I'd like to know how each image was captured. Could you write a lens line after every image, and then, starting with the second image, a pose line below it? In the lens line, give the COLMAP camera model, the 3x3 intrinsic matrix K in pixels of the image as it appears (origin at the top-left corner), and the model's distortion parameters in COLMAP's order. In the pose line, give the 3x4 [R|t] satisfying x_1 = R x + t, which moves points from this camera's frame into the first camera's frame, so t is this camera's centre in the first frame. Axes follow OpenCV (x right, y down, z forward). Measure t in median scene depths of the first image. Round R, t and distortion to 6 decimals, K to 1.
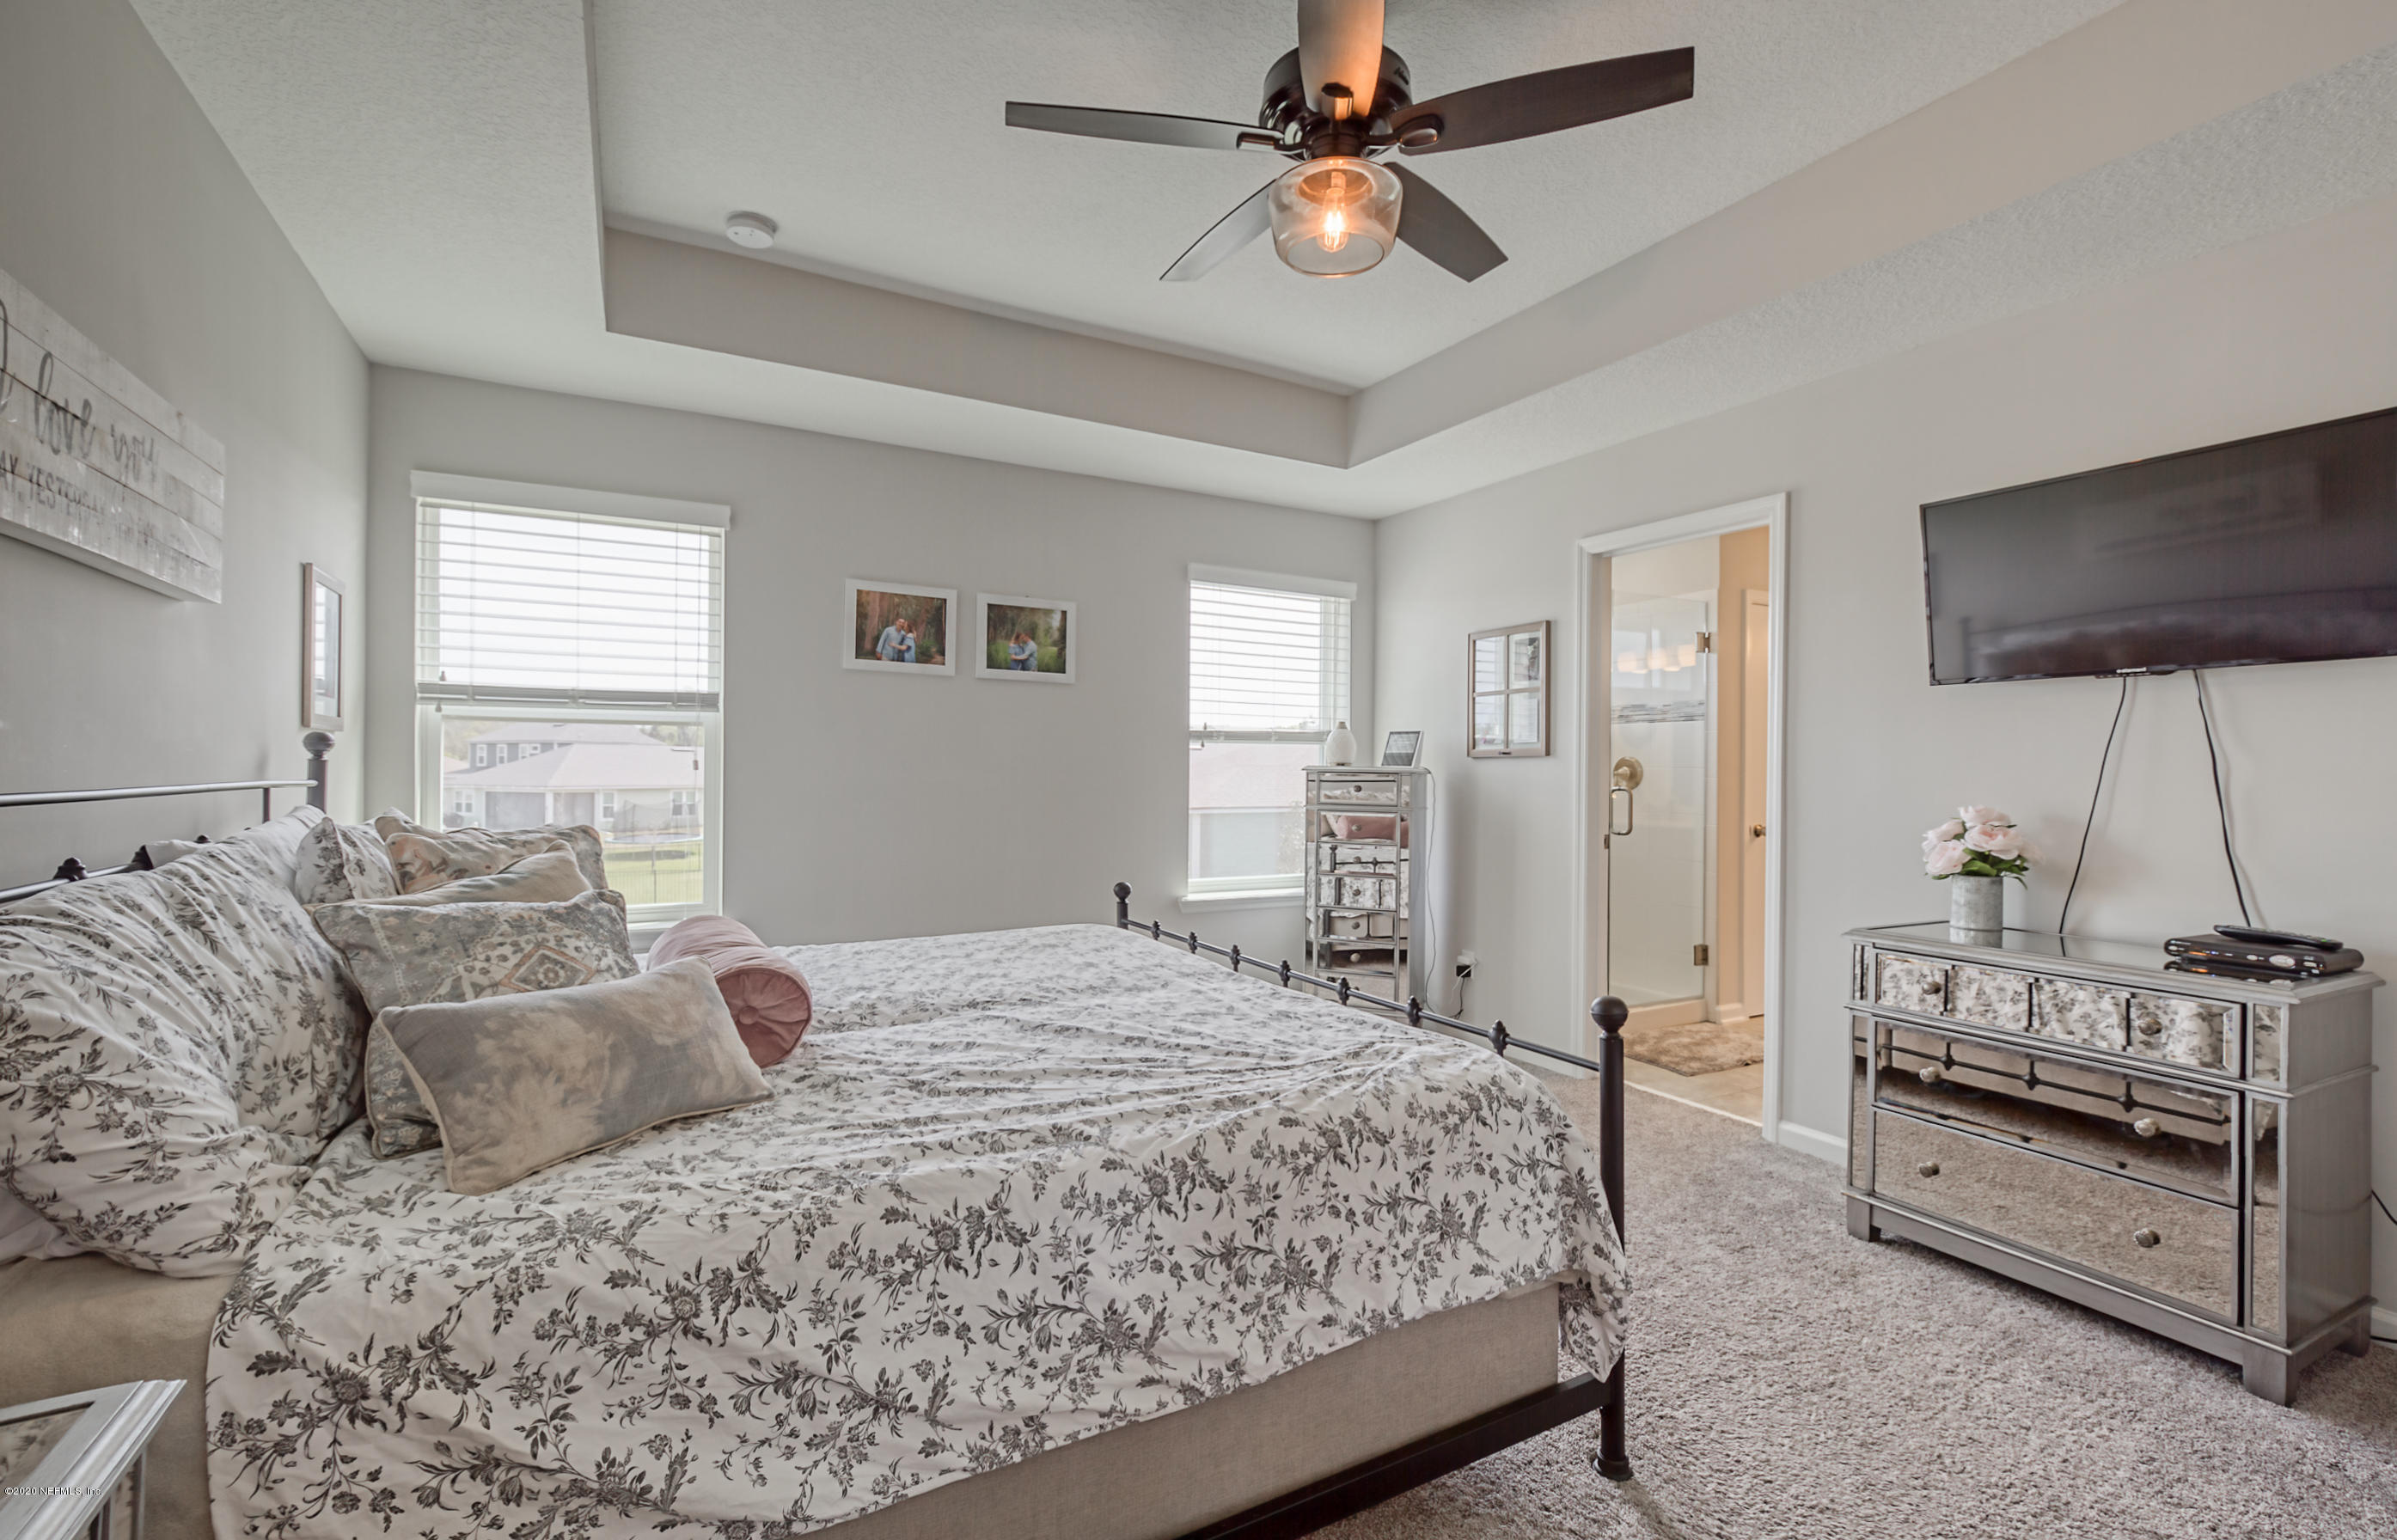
lens RADIAL K [[1042.3, 0, 1201.8], [0, 1042.3, 768.9], [0, 0, 1]] dist [-0.001062, 0.005968]
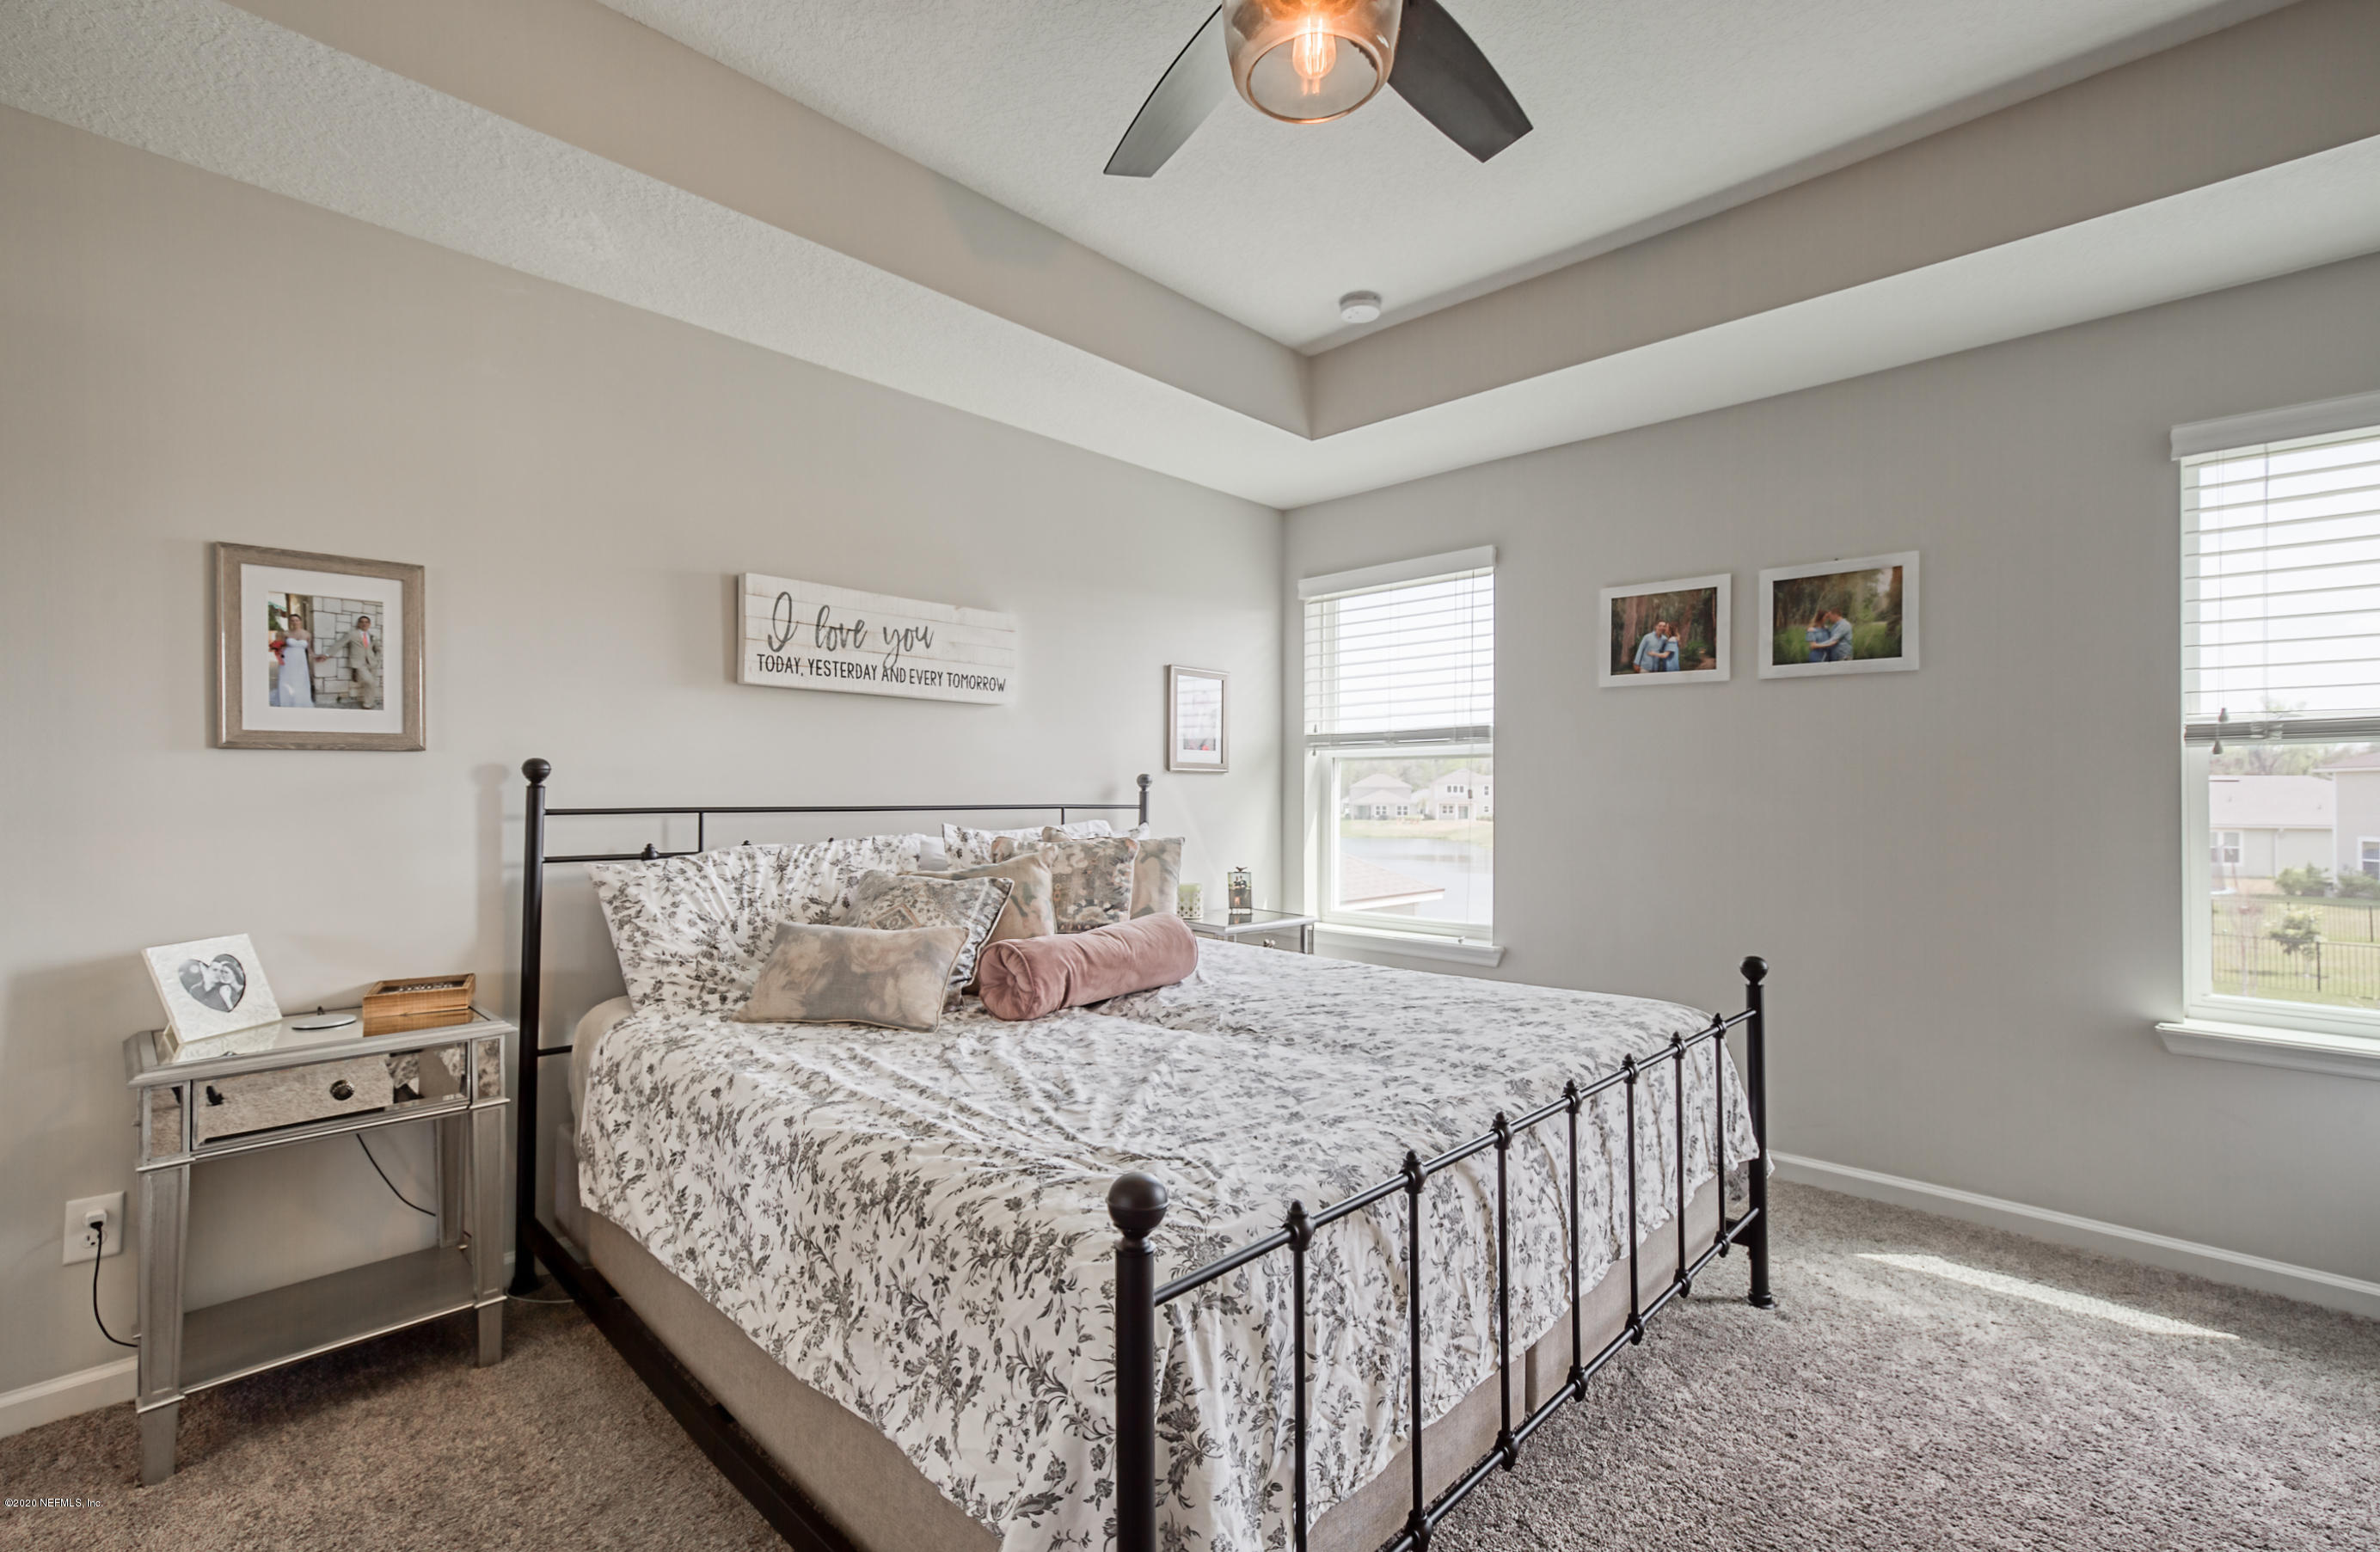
lens RADIAL K [[1035.0, 0, 1169.0], [0, 1035.0, 779.9], [0, 0, 1]] dist [-0.001062, 0.005968]
pose [[0.299742, -0.021067, -0.953788, 0.401419], [0.001295, 0.999764, -0.021675, 0.004374], [0.954020, 0.005262, 0.299698, 0.356759]]
